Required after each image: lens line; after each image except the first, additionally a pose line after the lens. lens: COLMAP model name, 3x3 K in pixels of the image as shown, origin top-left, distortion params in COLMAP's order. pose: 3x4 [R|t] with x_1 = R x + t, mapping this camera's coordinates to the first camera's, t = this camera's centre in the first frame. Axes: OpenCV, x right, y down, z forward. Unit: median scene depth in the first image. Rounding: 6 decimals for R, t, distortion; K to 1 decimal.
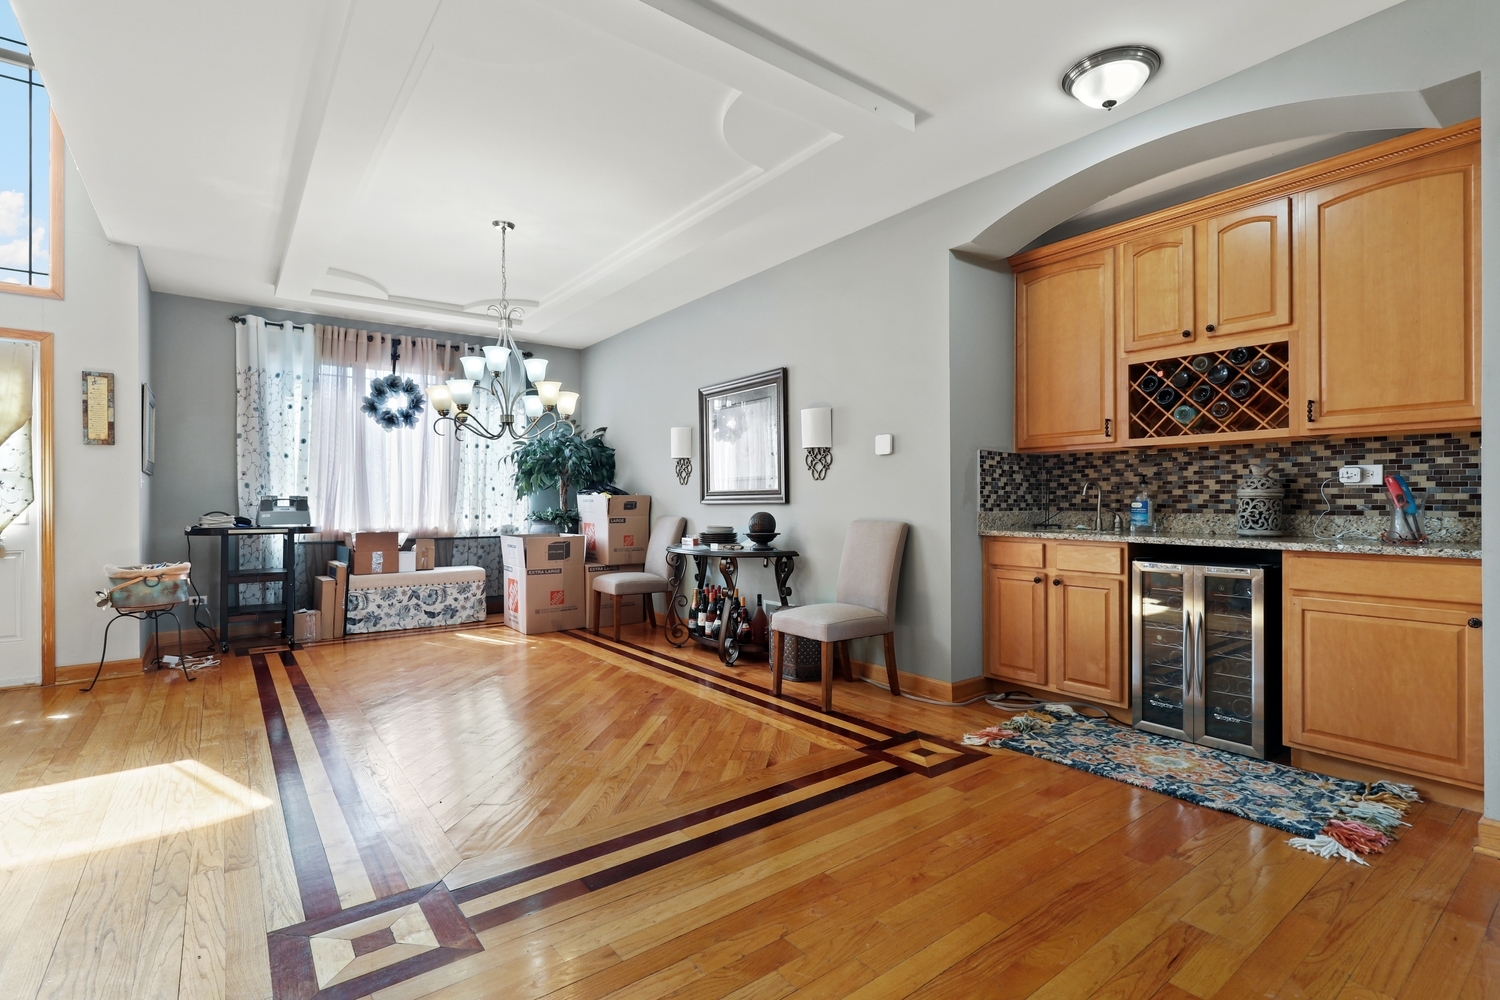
lens RADIAL K [[688.0, 0, 750.4], [0, 688.0, 500.5], [0, 0, 1]] dist [0.009748, -0.001230]
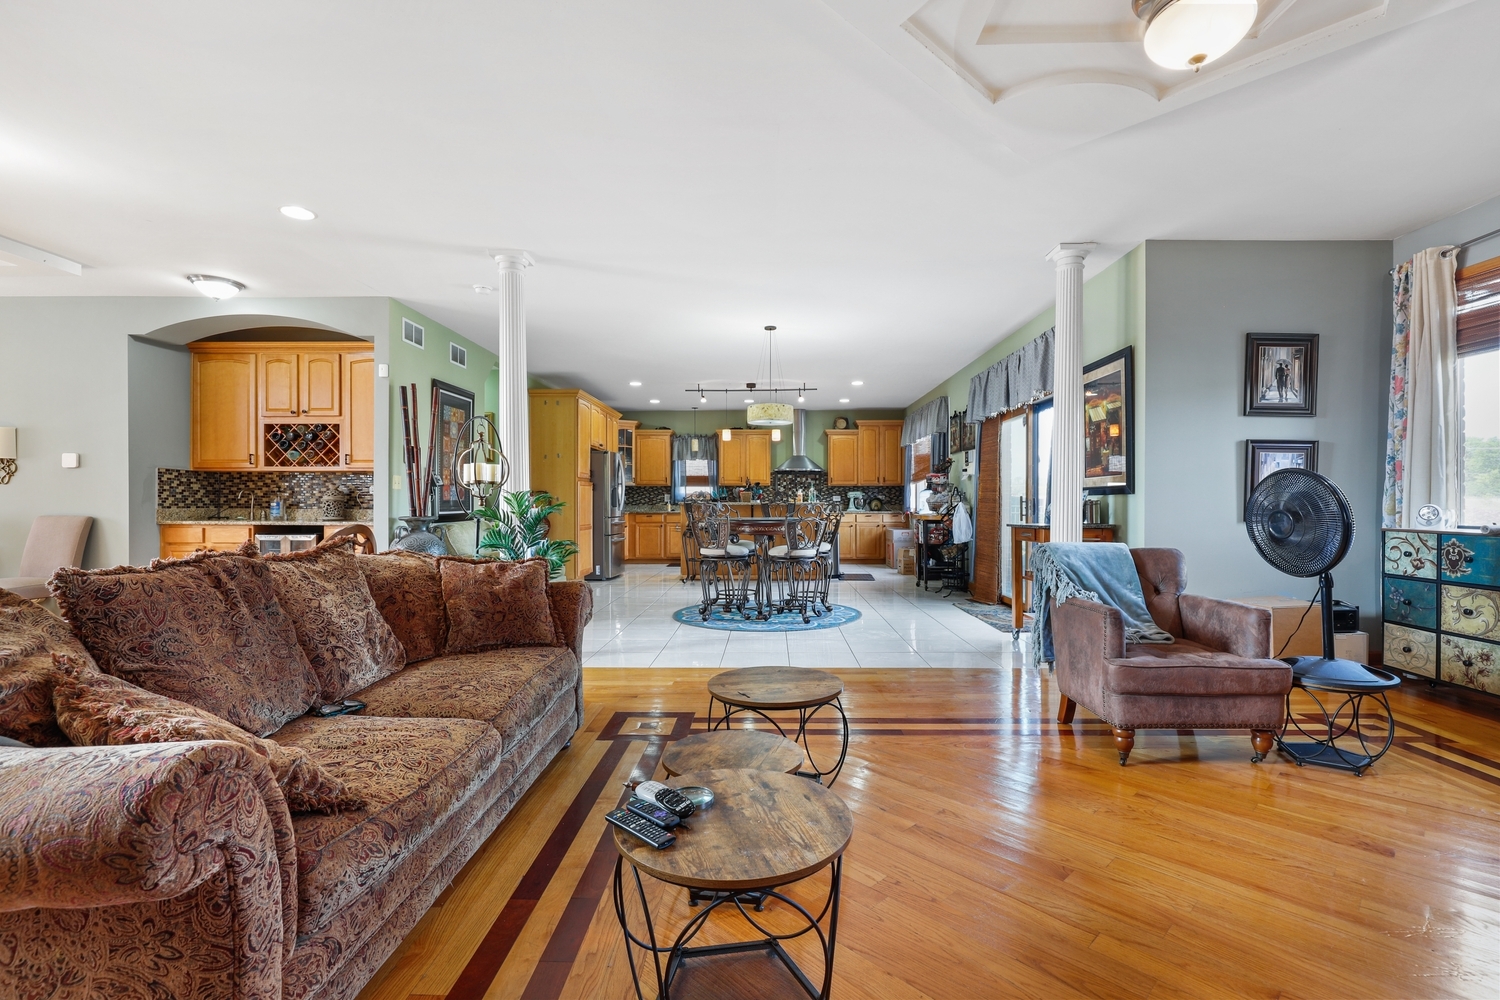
lens RADIAL K [[688.0, 0, 762.2], [0, 688.0, 501.4], [0, 0, 1]] dist [0.009748, -0.001230]
pose [[0.617048, 0.004393, 0.786913, -0.048761], [-0.002458, 0.999990, -0.003654, 0.002523], [-0.786922, 0.000321, 0.617053, -1.048779]]
